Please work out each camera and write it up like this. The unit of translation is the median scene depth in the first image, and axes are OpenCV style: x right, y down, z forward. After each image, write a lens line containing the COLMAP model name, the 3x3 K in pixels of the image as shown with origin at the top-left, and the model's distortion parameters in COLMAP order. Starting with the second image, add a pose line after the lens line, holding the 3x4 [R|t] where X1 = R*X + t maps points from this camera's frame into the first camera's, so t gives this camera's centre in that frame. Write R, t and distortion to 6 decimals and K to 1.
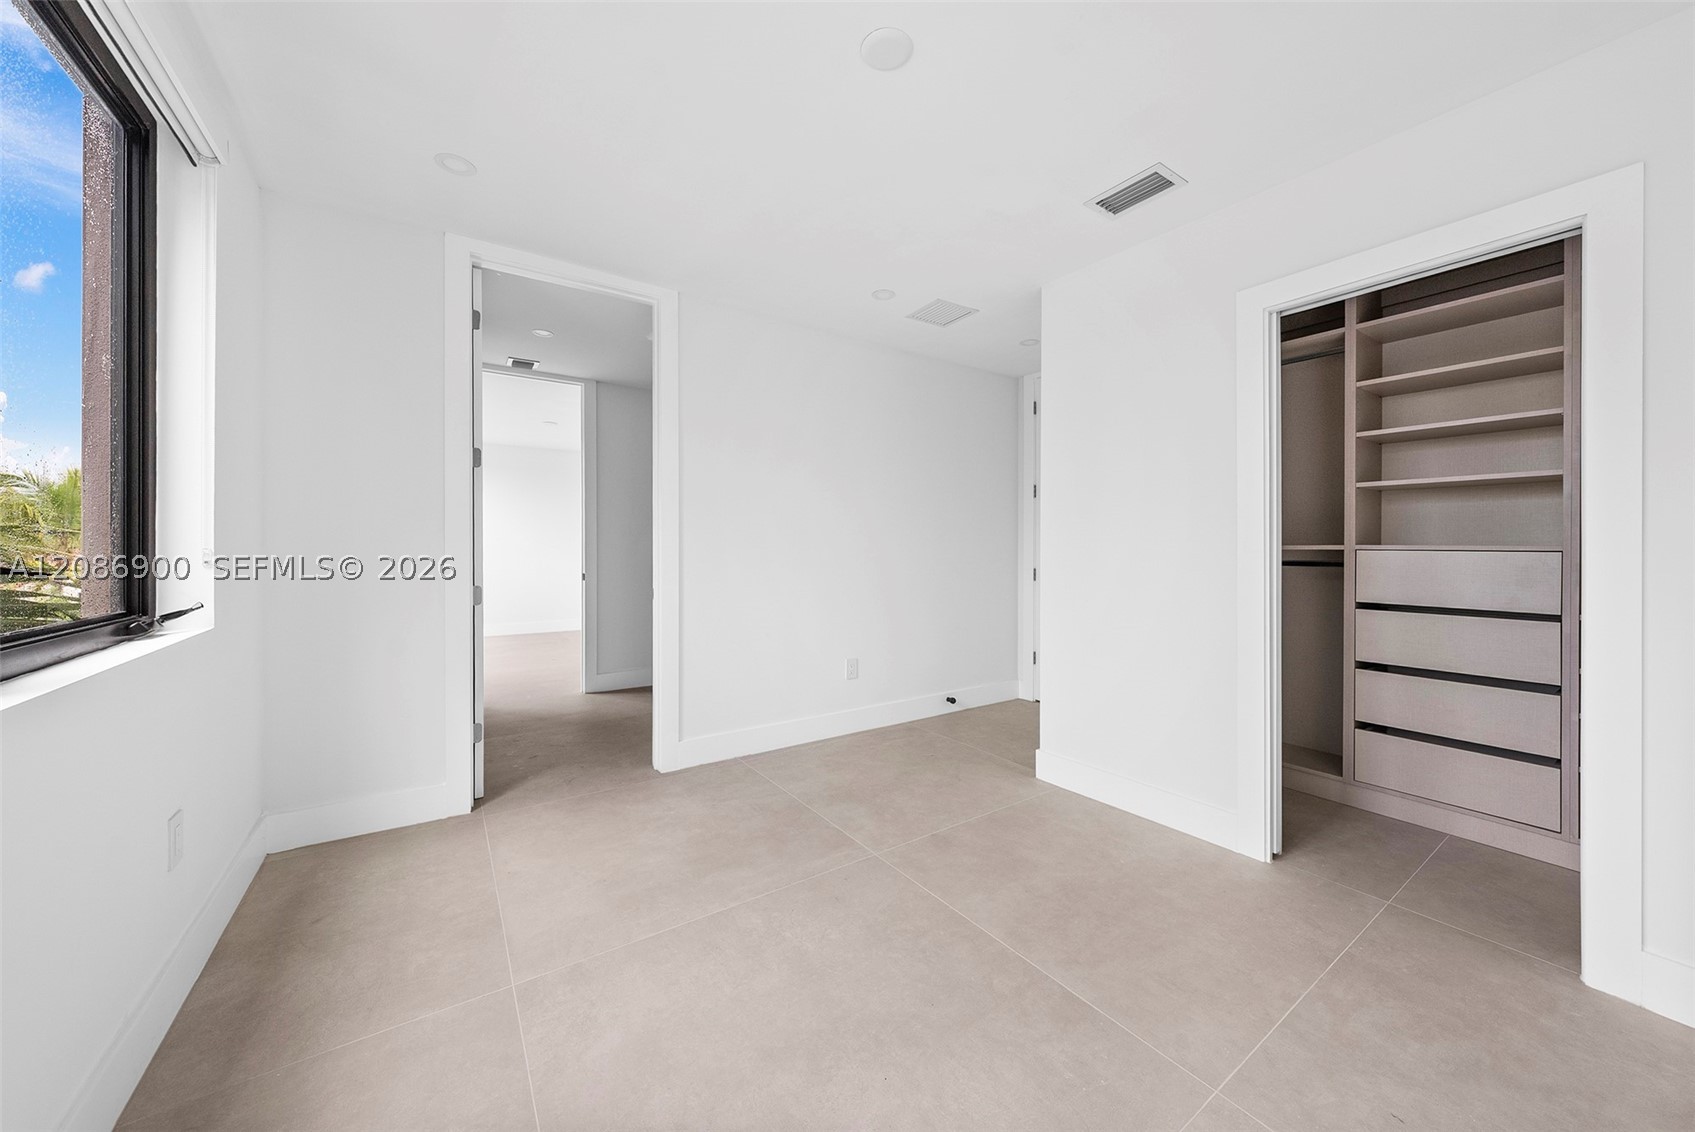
lens RADIAL K [[596.6, 0, 846.7], [0, 596.6, 545.5], [0, 0, 1]] dist [-0.000038, -0.000030]
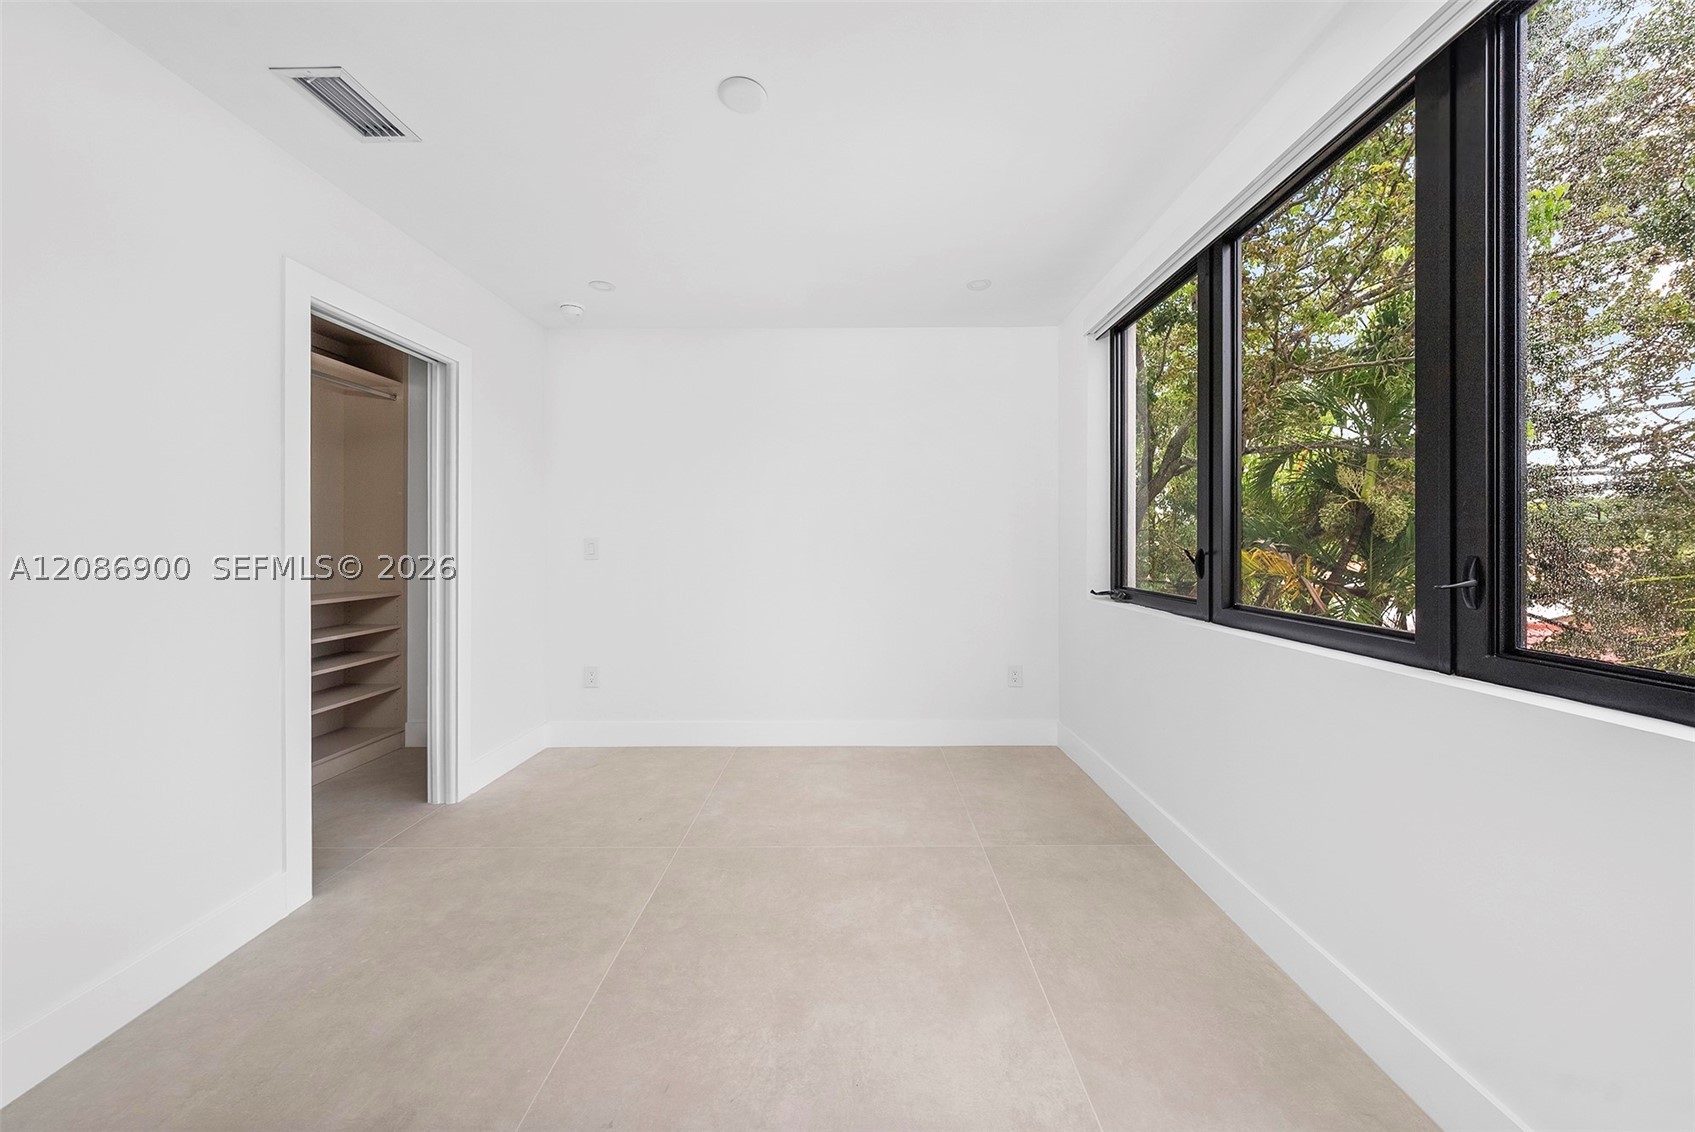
lens RADIAL K [[596.6, 0, 846.7], [0, 596.6, 545.5], [0, 0, 1]] dist [-0.000038, -0.000030]
pose [[-0.820463, 0.000275, 0.571699, -0.702769], [0.000604, 1.000000, 0.000386, -0.022201], [-0.571699, 0.000662, -0.820463, 1.780023]]
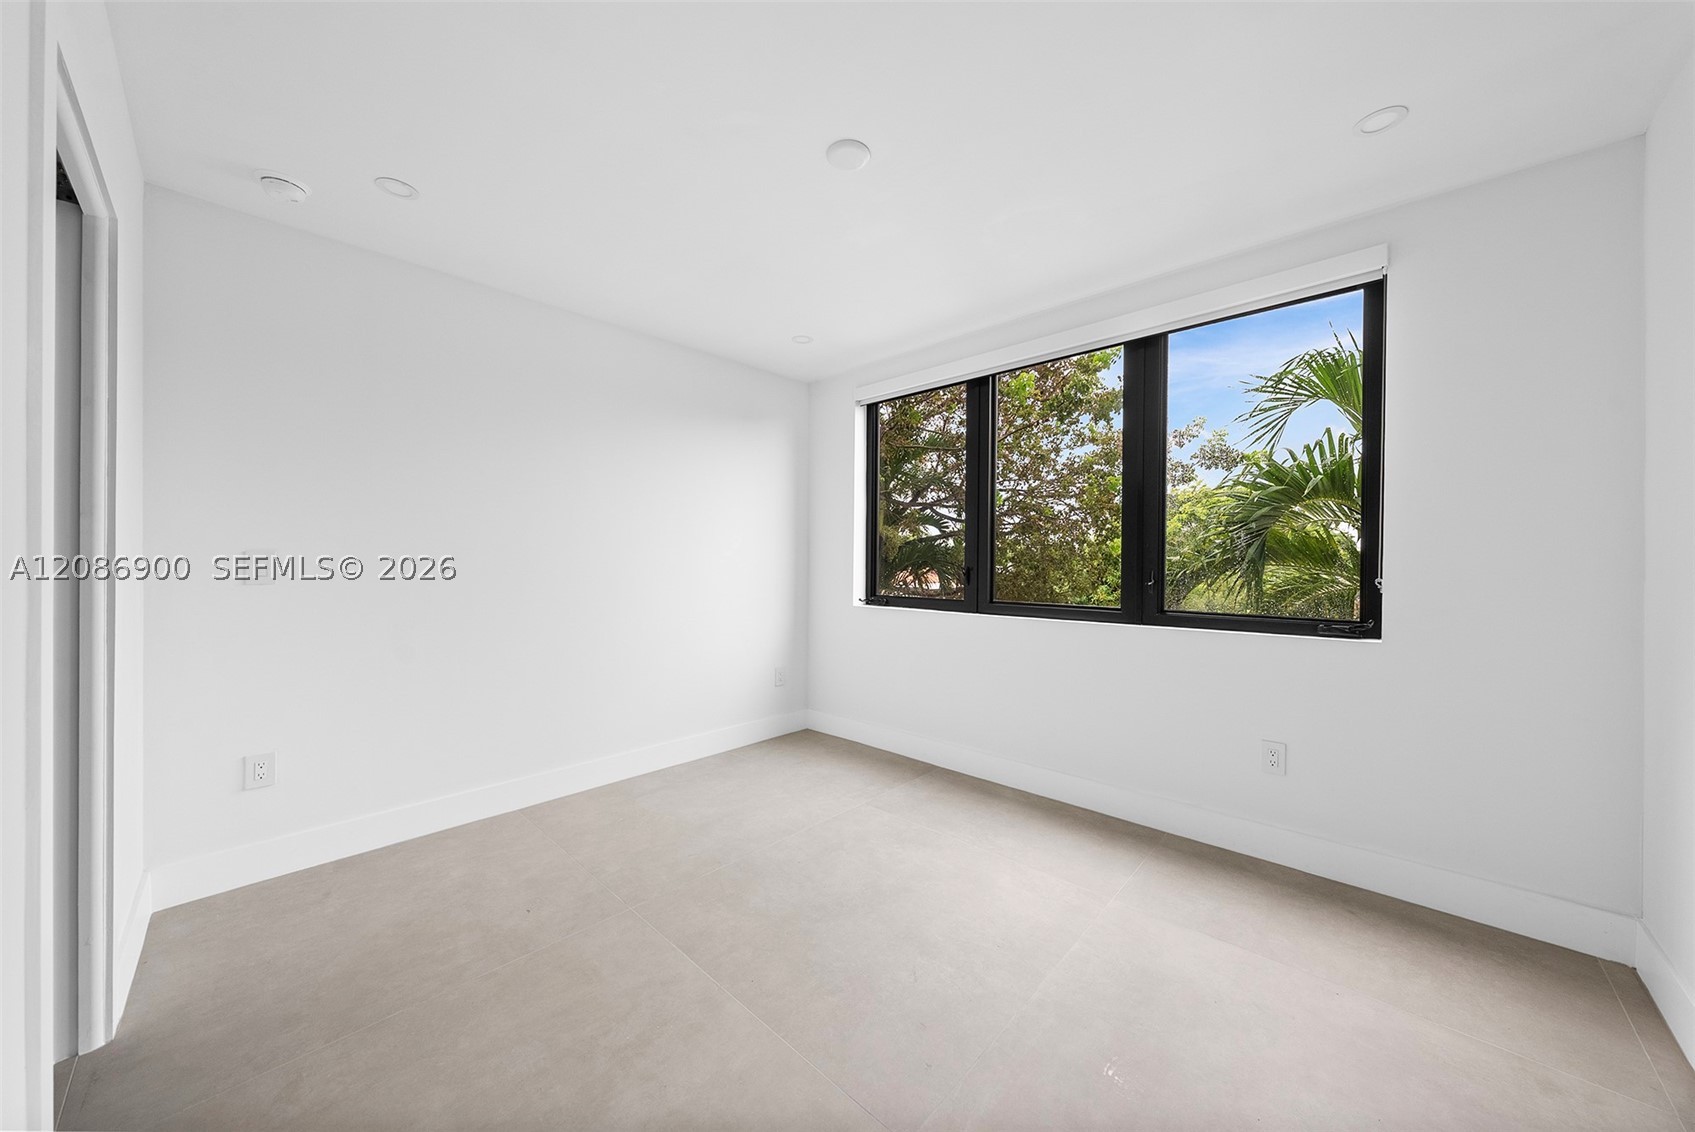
lens RADIAL K [[587.3, 0, 854.4], [0, 587.3, 563.5], [0, 0, 1]] dist [-0.000881, 0.000331]
pose [[-0.976229, -0.003033, -0.216722, 0.297294], [-0.003911, 0.999986, 0.003623, -0.025981], [0.216708, 0.004385, -0.976227, 2.148602]]
